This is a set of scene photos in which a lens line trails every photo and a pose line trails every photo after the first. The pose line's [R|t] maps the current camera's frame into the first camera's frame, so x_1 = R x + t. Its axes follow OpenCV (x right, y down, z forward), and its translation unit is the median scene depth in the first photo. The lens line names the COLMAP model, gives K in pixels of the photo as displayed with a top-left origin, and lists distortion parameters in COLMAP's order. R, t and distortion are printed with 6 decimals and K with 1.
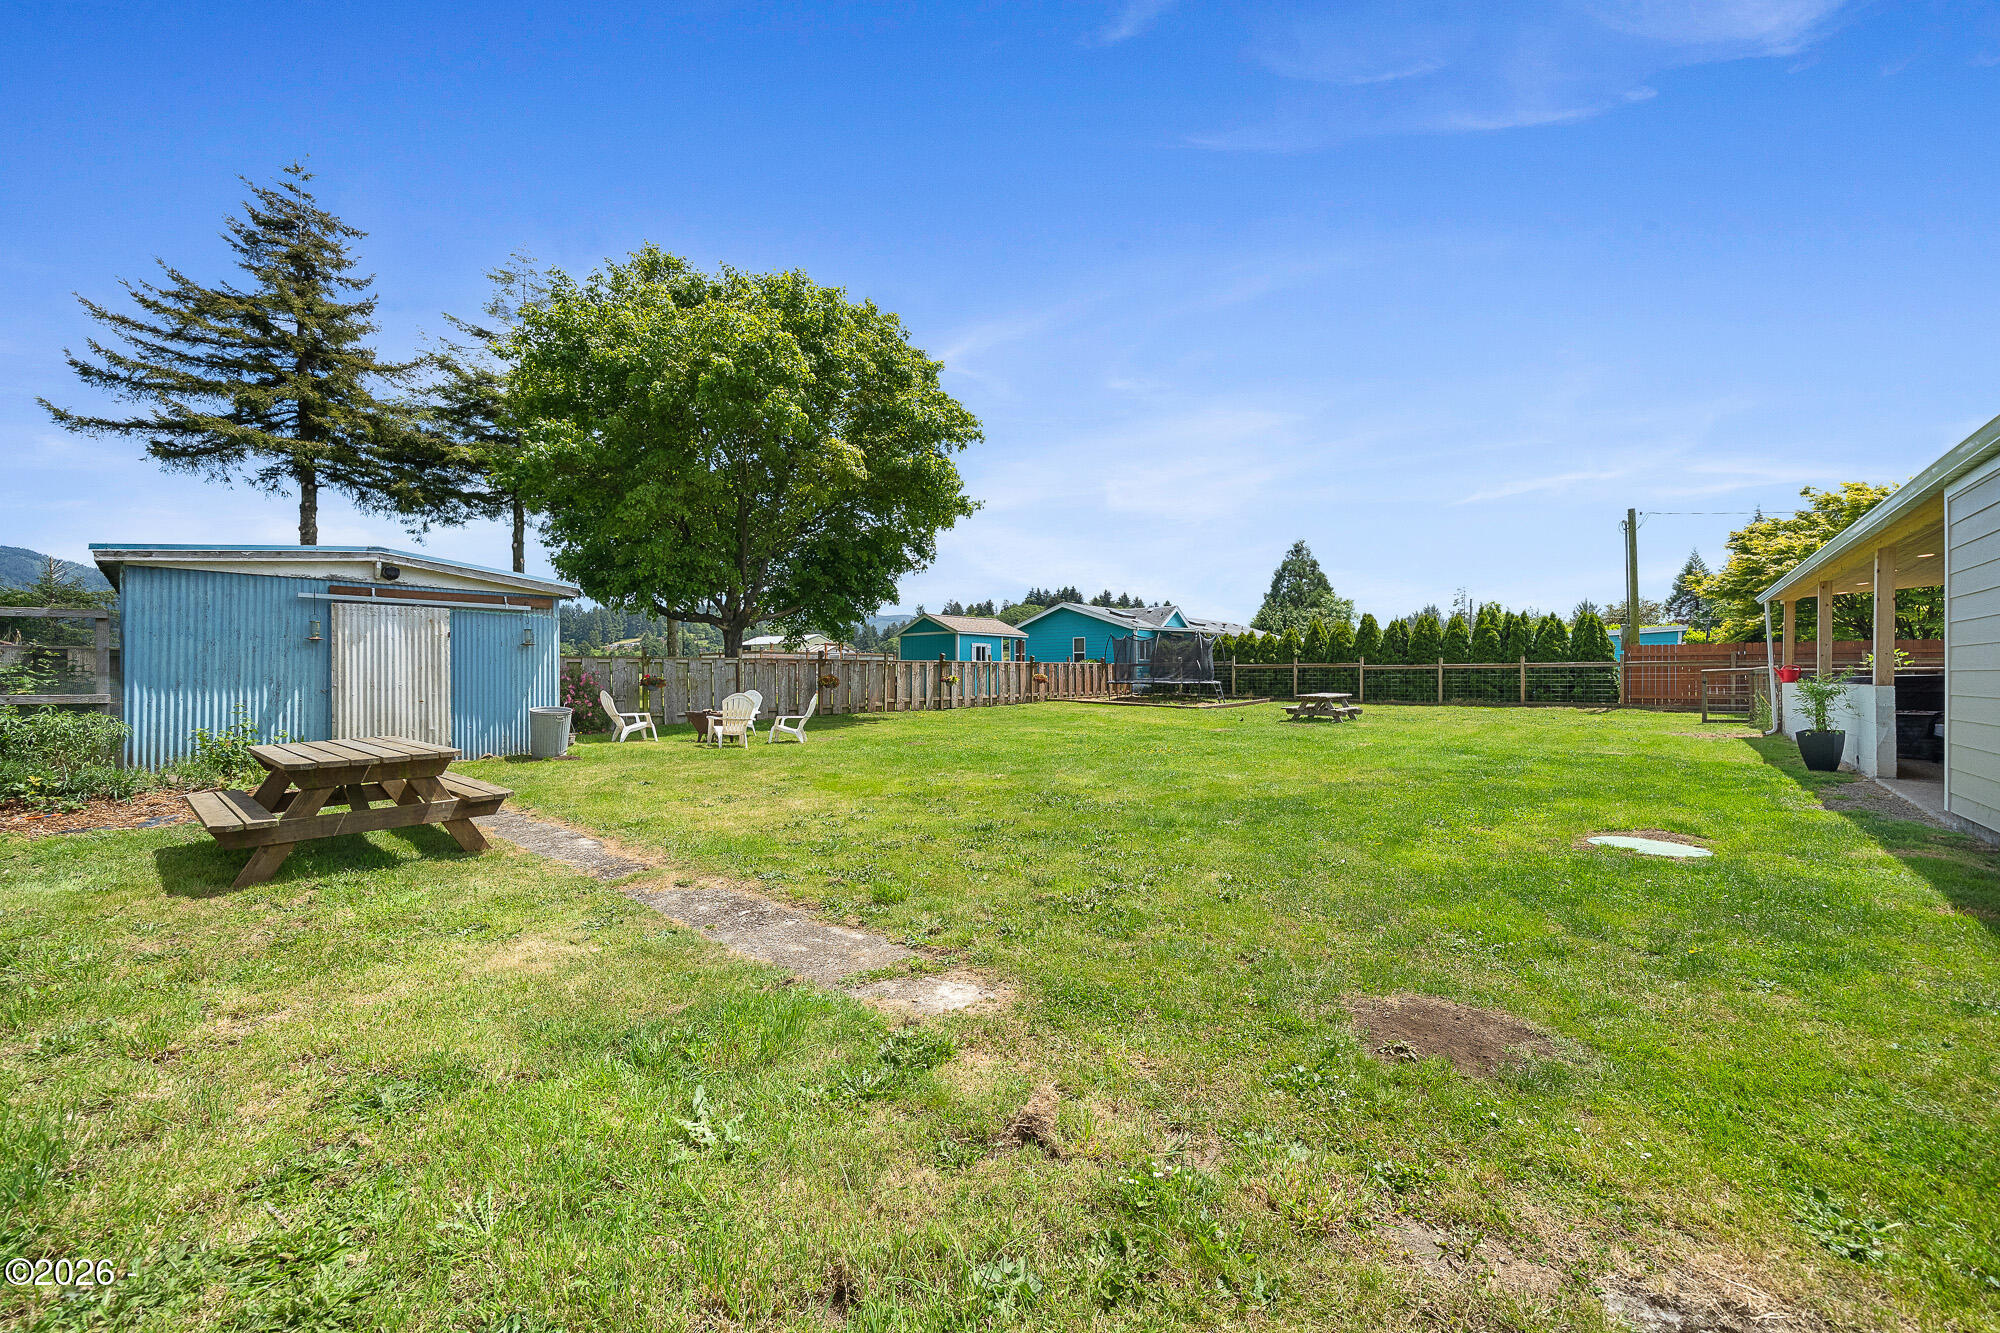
lens RADIAL K [[748.6, 0, 1002.9], [0, 748.6, 668.9], [0, 0, 1]] dist [0.000902, -0.000229]
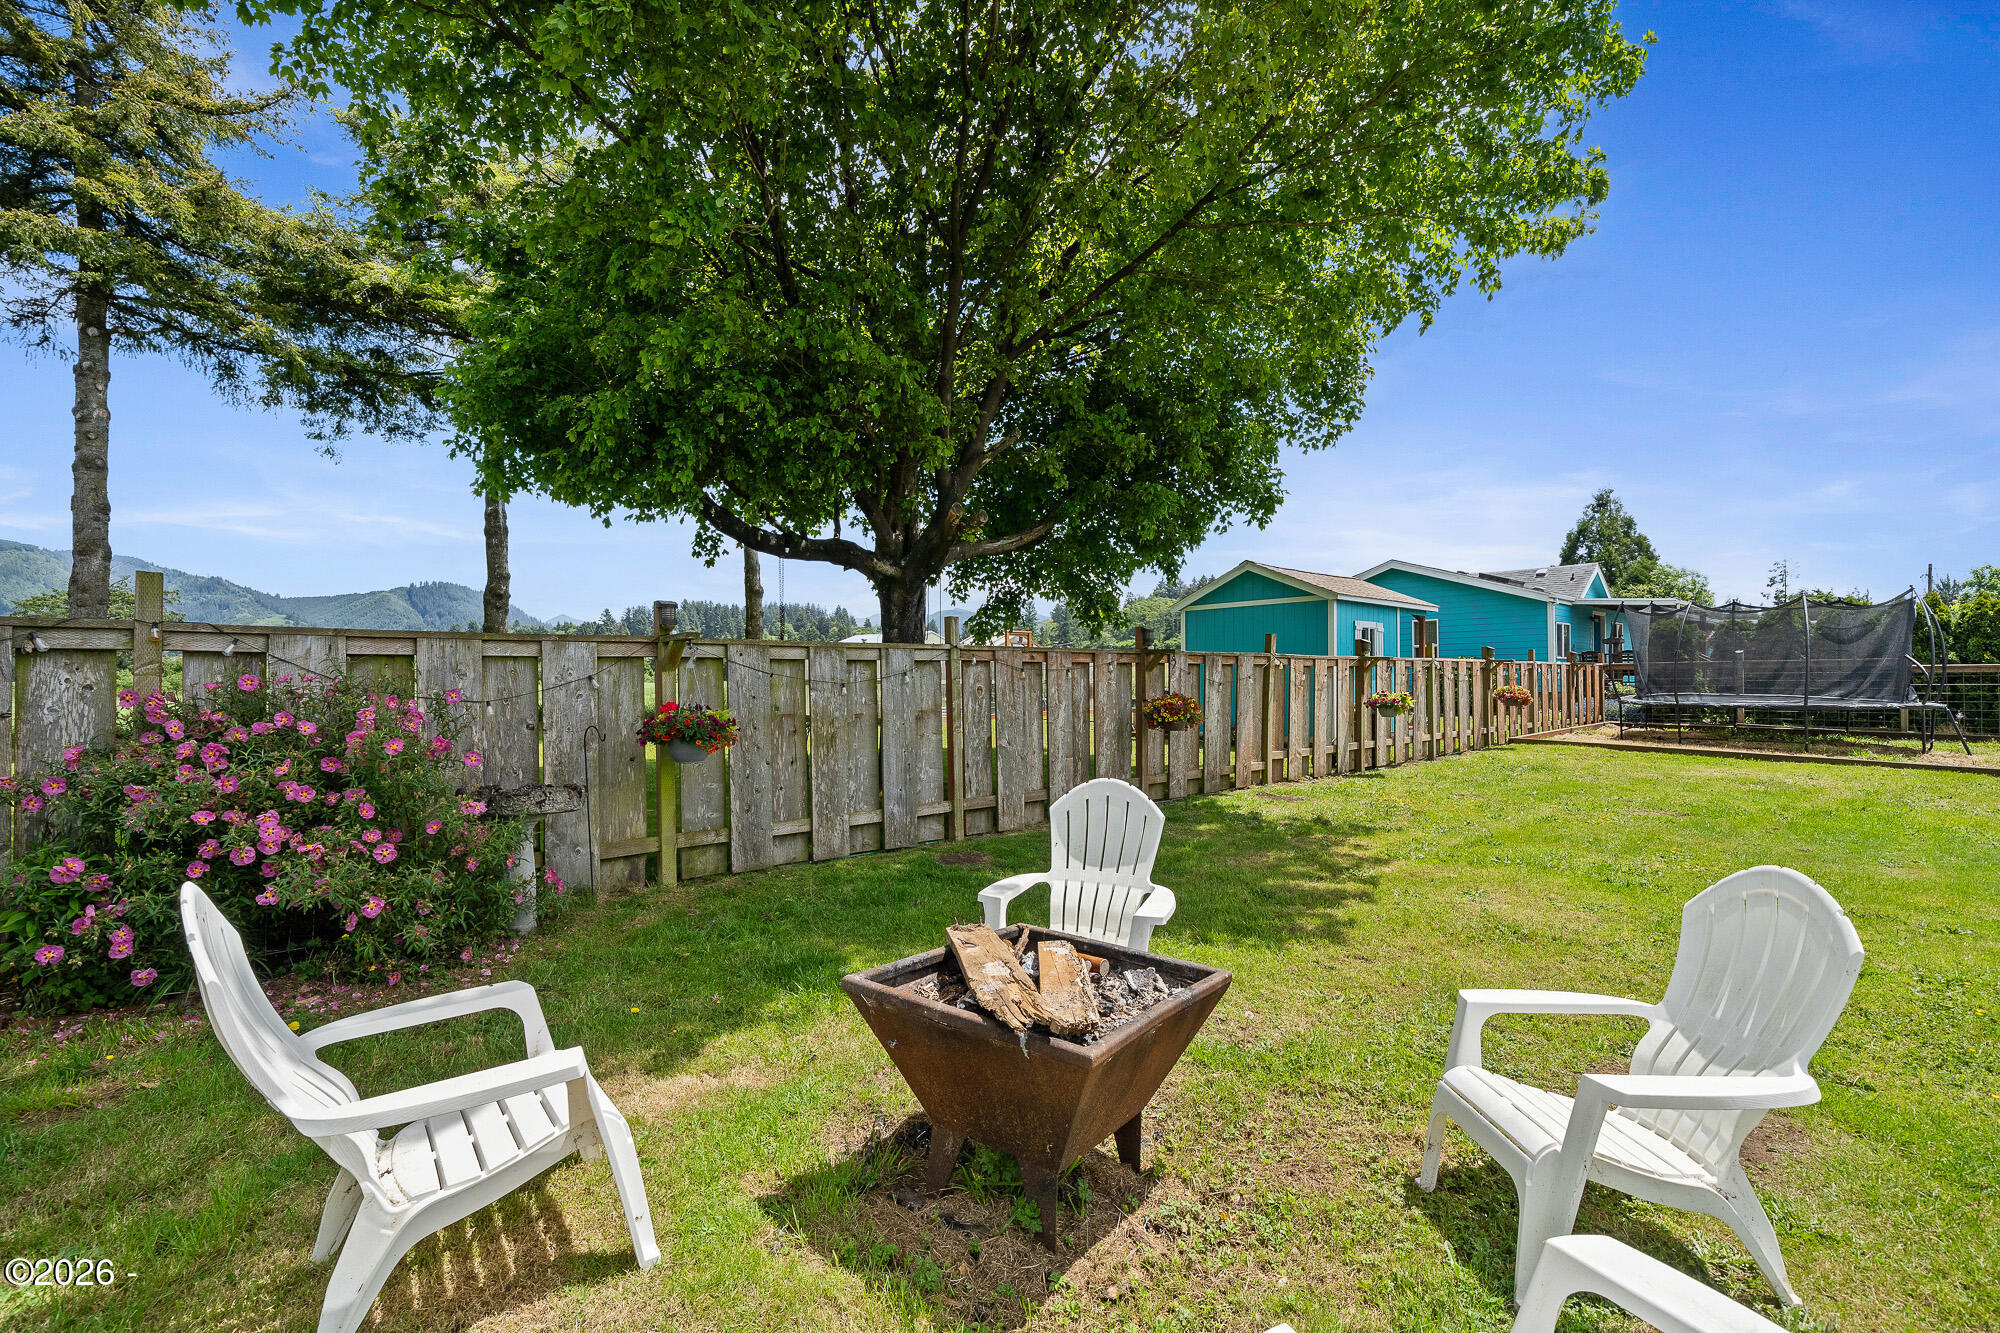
lens RADIAL K [[873.5, 0, 1001.0], [0, 873.5, 671.5], [0, 0, 1]] dist [0.001578, 0.000536]
pose [[0.990661, -0.003596, -0.136300, -0.166659], [0.003088, 0.999987, -0.003942, -0.000738], [0.136312, 0.003484, 0.990660, 0.374773]]
